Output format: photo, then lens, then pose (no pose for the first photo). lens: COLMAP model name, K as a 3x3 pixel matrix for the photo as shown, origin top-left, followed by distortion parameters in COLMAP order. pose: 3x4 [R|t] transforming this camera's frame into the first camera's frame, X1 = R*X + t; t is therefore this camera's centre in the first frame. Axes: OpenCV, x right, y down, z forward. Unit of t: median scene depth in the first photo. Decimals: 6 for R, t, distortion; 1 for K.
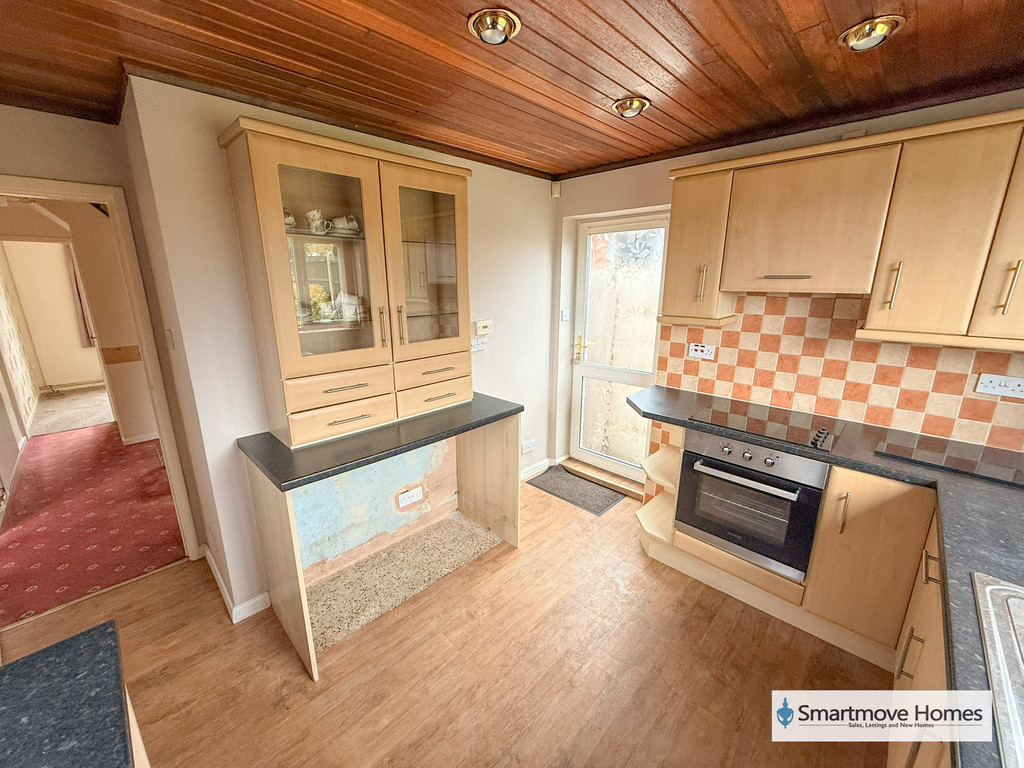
lens RADIAL K [[405.2, 0, 505.2], [0, 405.2, 380.8], [0, 0, 1]] dist [0.000951, 0.000230]
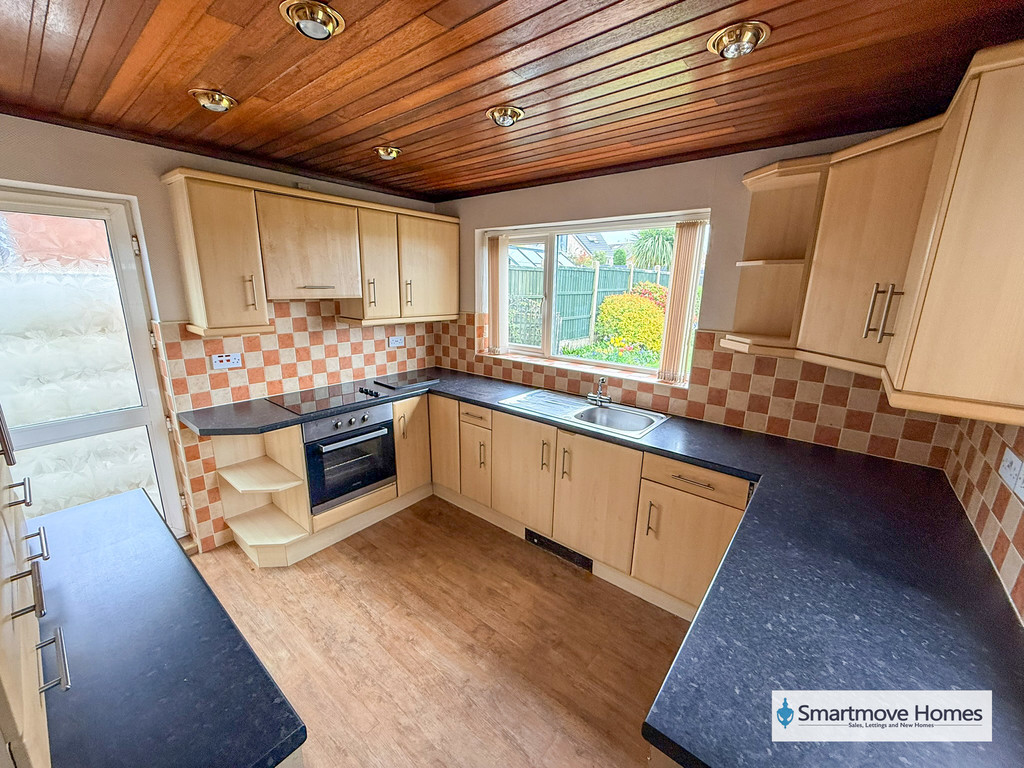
lens RADIAL K [[405.2, 0, 505.8], [0, 405.2, 383.0], [0, 0, 1]] dist [0.000951, 0.000230]
pose [[-0.075156, -0.242076, 0.967342, -0.614878], [0.228133, 0.940183, 0.253004, -0.137430], [-0.970725, 0.239698, -0.015435, 0.439037]]
